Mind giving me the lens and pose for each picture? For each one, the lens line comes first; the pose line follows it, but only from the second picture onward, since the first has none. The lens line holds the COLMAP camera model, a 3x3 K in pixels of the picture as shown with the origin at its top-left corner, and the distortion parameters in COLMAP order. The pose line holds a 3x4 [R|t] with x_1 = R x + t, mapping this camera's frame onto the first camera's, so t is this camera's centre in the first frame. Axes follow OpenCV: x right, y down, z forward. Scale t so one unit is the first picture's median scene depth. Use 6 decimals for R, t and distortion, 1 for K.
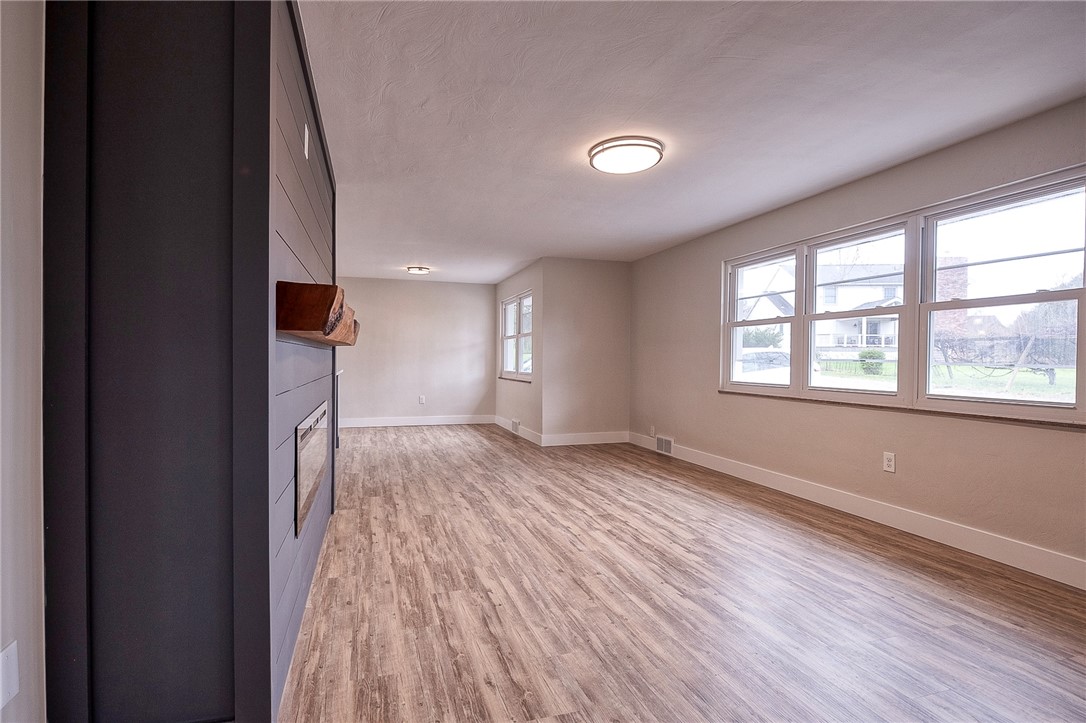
lens RADIAL K [[475.1, 0, 533.4], [0, 475.1, 367.1], [0, 0, 1]] dist [0.001044, 0.000028]
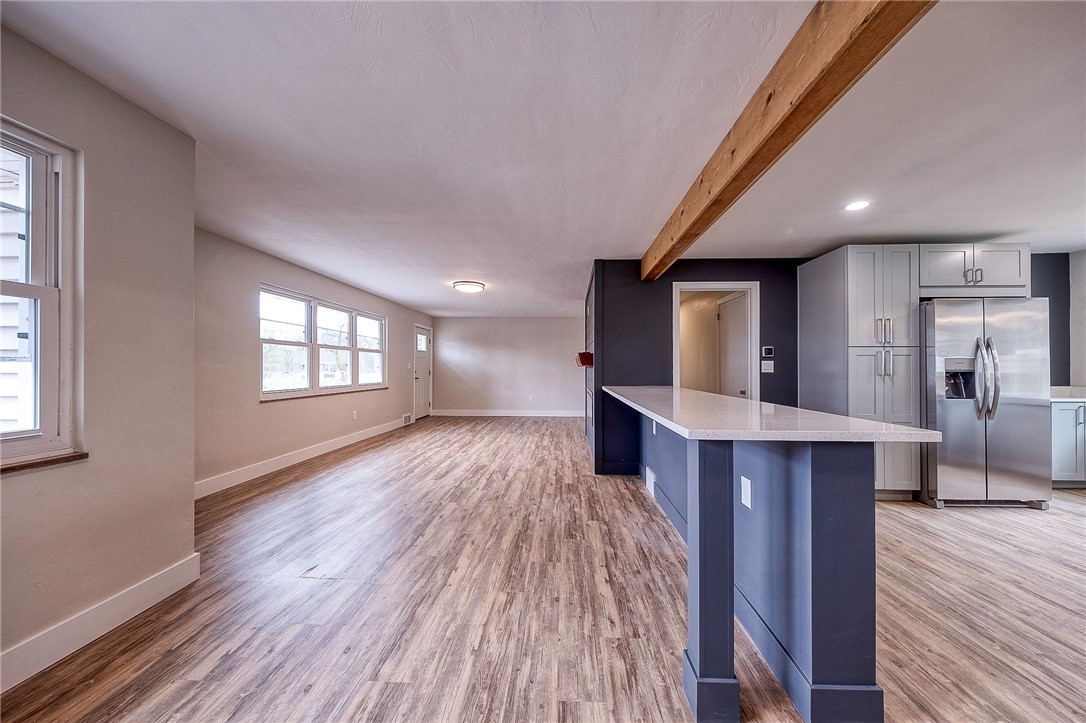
lens RADIAL K [[368.5, 0, 548.6], [0, 368.5, 364.8], [0, 0, 1]] dist [-0.004977, 0.000230]
pose [[-0.929456, 0.001938, 0.368927, -0.598626], [0.005191, 0.999956, 0.007824, -0.041151], [-0.368896, 0.009187, -0.929425, 1.789559]]
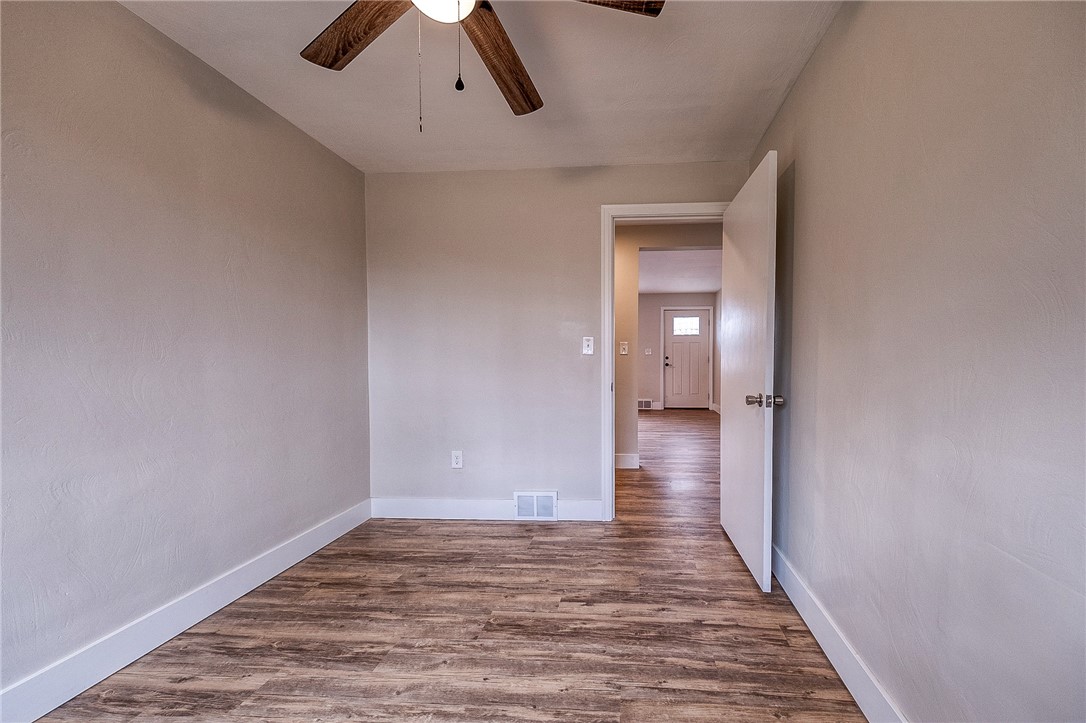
lens RADIAL K [[368.5, 0, 544.4], [0, 368.5, 361.5], [0, 0, 1]] dist [-0.004977, 0.000230]
pose [[-0.381554, 0.034577, -0.923700, -0.594794], [-0.009706, 0.999095, 0.041408, -0.035618], [0.924296, 0.024765, -0.380873, 1.526083]]
